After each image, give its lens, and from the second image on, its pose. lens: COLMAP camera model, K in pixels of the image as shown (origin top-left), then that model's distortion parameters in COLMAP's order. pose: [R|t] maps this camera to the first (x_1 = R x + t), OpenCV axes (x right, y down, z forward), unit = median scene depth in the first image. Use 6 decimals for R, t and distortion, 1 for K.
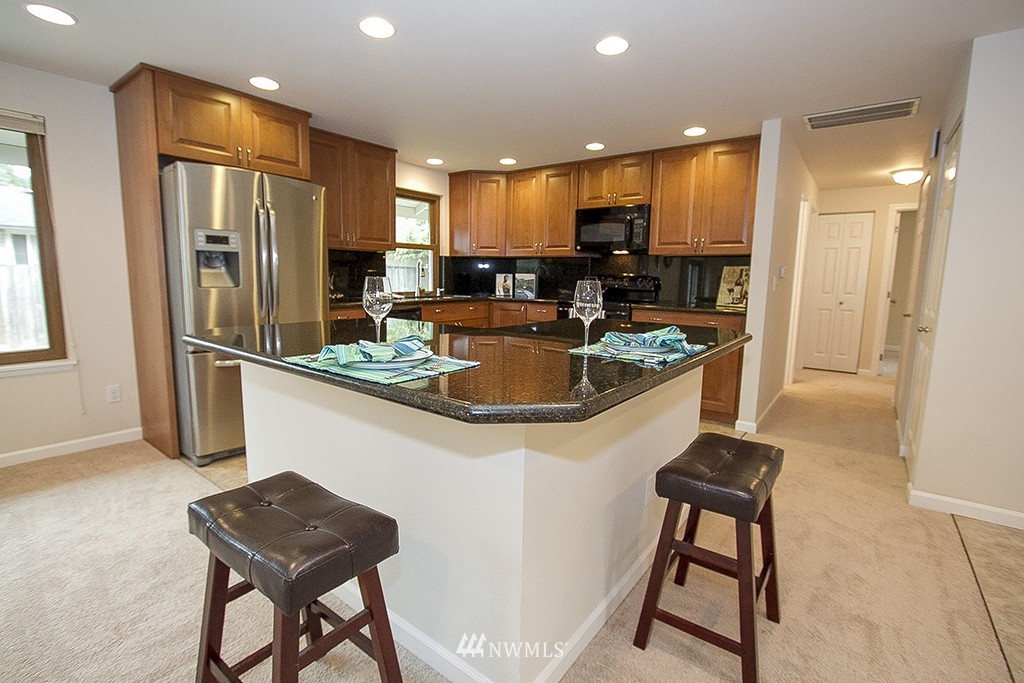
lens RADIAL K [[470.5, 0, 508.6], [0, 470.5, 338.1], [0, 0, 1]] dist [-0.021213, 0.003780]
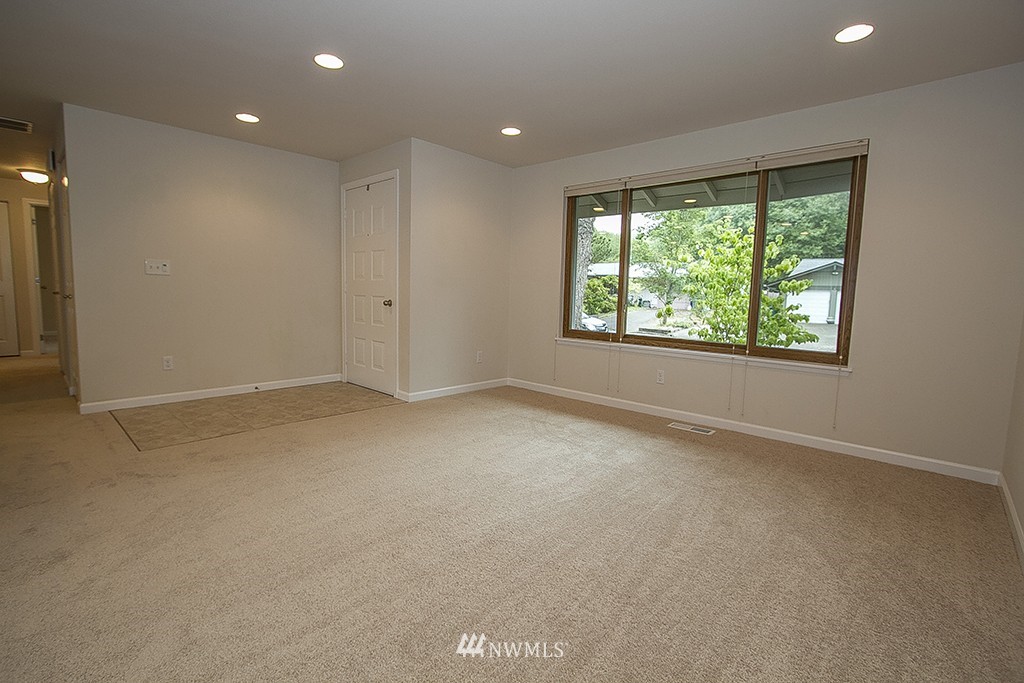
lens RADIAL K [[470.5, 0, 502.9], [0, 470.5, 342.0], [0, 0, 1]] dist [-0.021213, 0.003780]
pose [[0.103956, -0.116583, 0.987725, -0.226727], [0.105881, 0.988760, 0.105562, 0.069514], [-0.988930, 0.093607, 0.115131, -0.277880]]
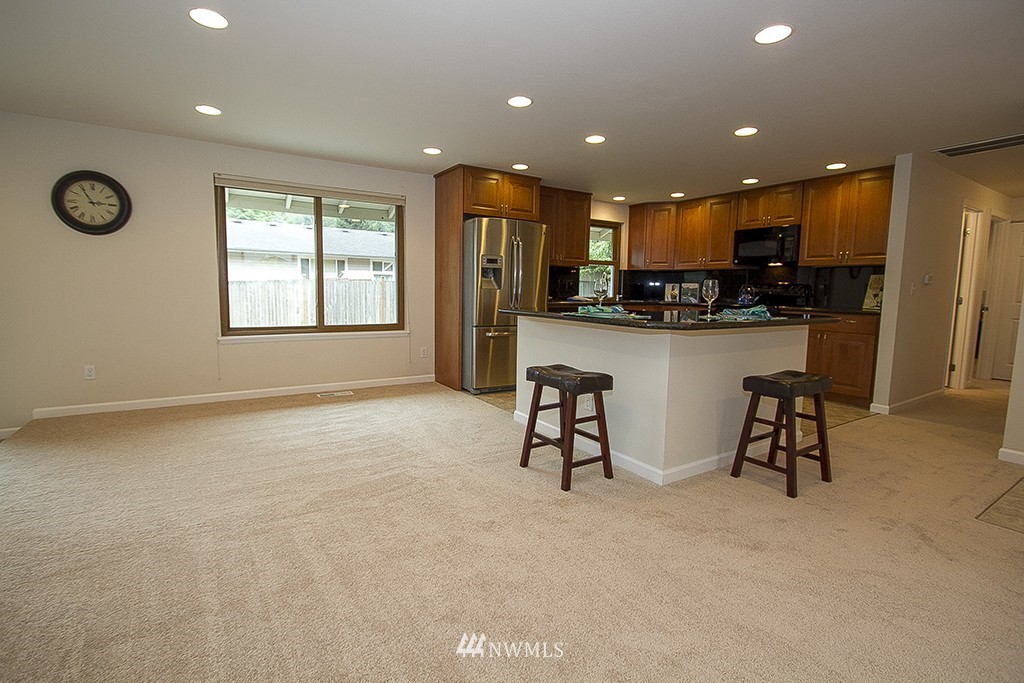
lens RADIAL K [[470.5, 0, 508.2], [0, 470.5, 336.6], [0, 0, 1]] dist [-0.021213, 0.003780]
pose [[0.937371, 0.033571, -0.346711, 0.022784], [-0.045866, 0.998574, -0.027315, 0.068788], [0.345299, 0.041507, 0.937574, -0.366452]]
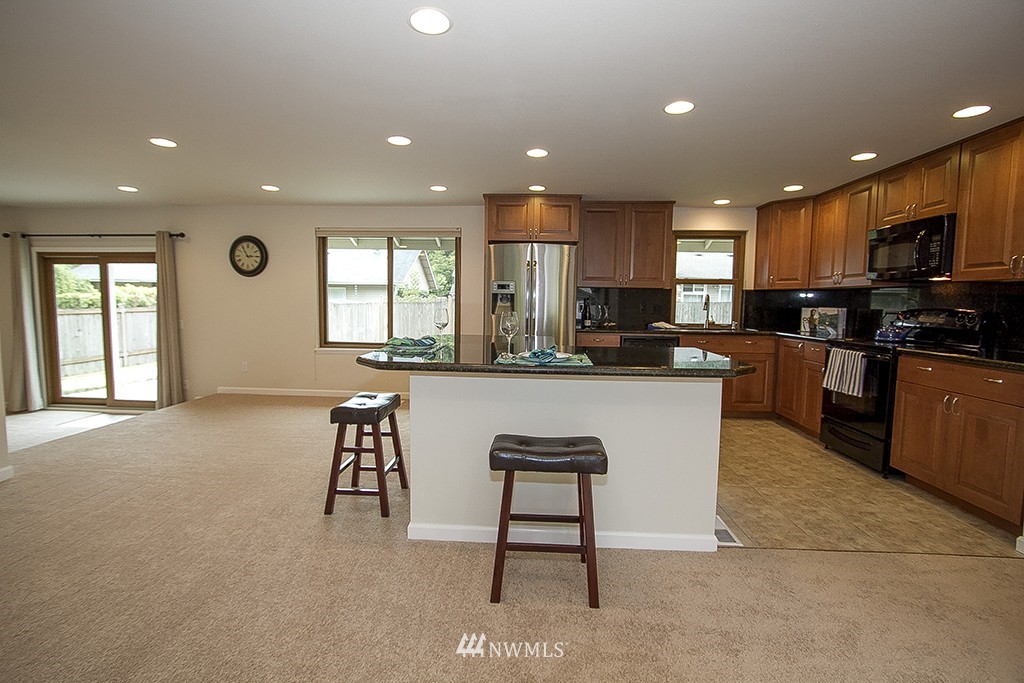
lens RADIAL K [[470.5, 0, 507.1], [0, 470.5, 337.8], [0, 0, 1]] dist [-0.021213, 0.003780]
pose [[0.558504, 0.055434, -0.827647, 0.510781], [-0.113596, 0.993476, -0.010114, -0.006240], [0.821687, 0.099666, 0.561157, 0.042205]]
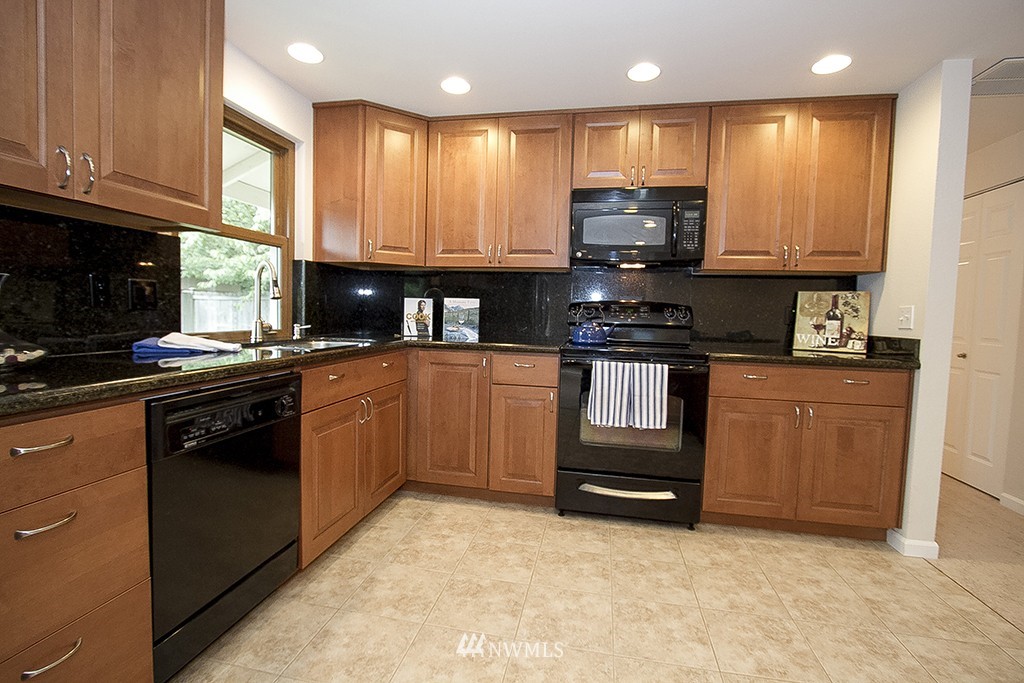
lens RADIAL K [[470.5, 0, 509.7], [0, 470.5, 335.7], [0, 0, 1]] dist [-0.021213, 0.003780]
pose [[0.897172, -0.013335, 0.441479, -0.202702], [0.045222, 0.997065, -0.061784, -0.064931], [-0.439359, 0.075395, 0.895142, 0.568351]]
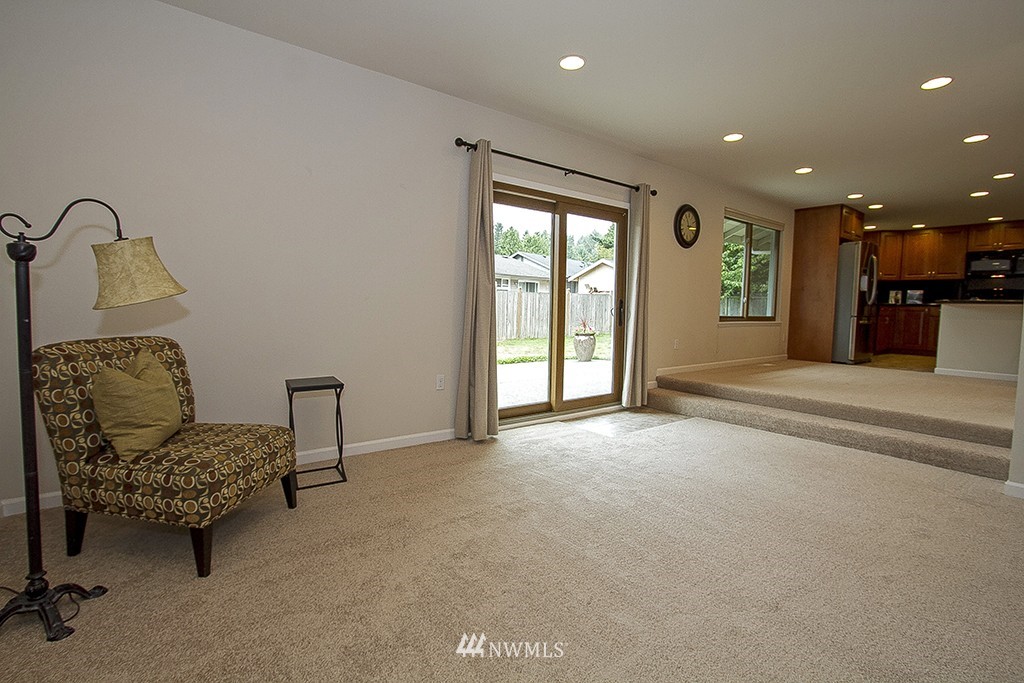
lens RADIAL K [[470.5, 0, 507.2], [0, 470.5, 342.4], [0, 0, 1]] dist [-0.021213, 0.003780]
pose [[0.965097, 0.020666, -0.261077, -1.130999], [-0.035789, 0.997937, -0.053303, 0.228255], [0.259437, 0.060787, 0.963845, -1.155277]]
